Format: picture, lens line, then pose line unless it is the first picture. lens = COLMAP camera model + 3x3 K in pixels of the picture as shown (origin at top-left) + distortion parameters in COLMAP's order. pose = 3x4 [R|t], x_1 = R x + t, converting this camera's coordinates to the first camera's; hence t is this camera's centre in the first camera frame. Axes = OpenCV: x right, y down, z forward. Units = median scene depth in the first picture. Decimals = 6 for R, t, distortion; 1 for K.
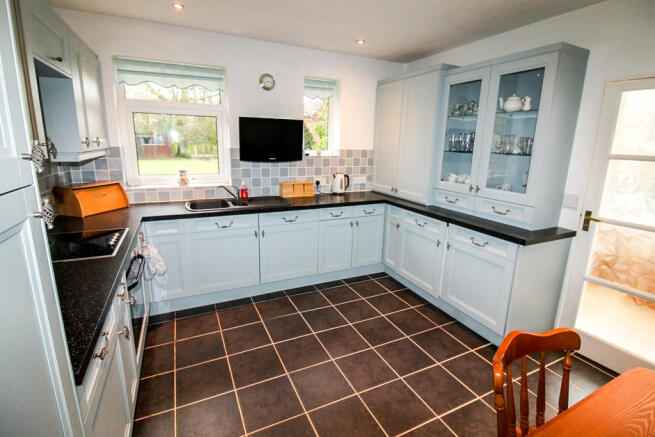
lens RADIAL K [[310.5, 0, 326.9], [0, 310.5, 212.8], [0, 0, 1]] dist [-0.000624, -0.015541]
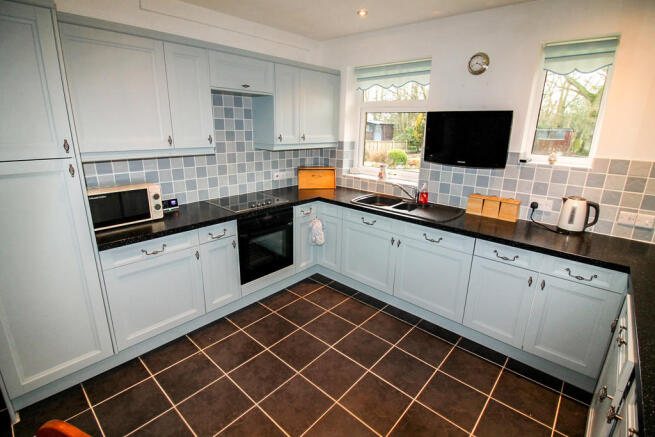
lens RADIAL K [[310.5, 0, 326.9], [0, 310.5, 212.8], [0, 0, 1]] dist [-0.000624, -0.015541]
pose [[0.378939, 0.235566, -0.894938, 0.435794], [-0.215734, 0.962902, 0.162109, -0.103655], [0.899924, 0.131639, 0.415701, 0.376532]]
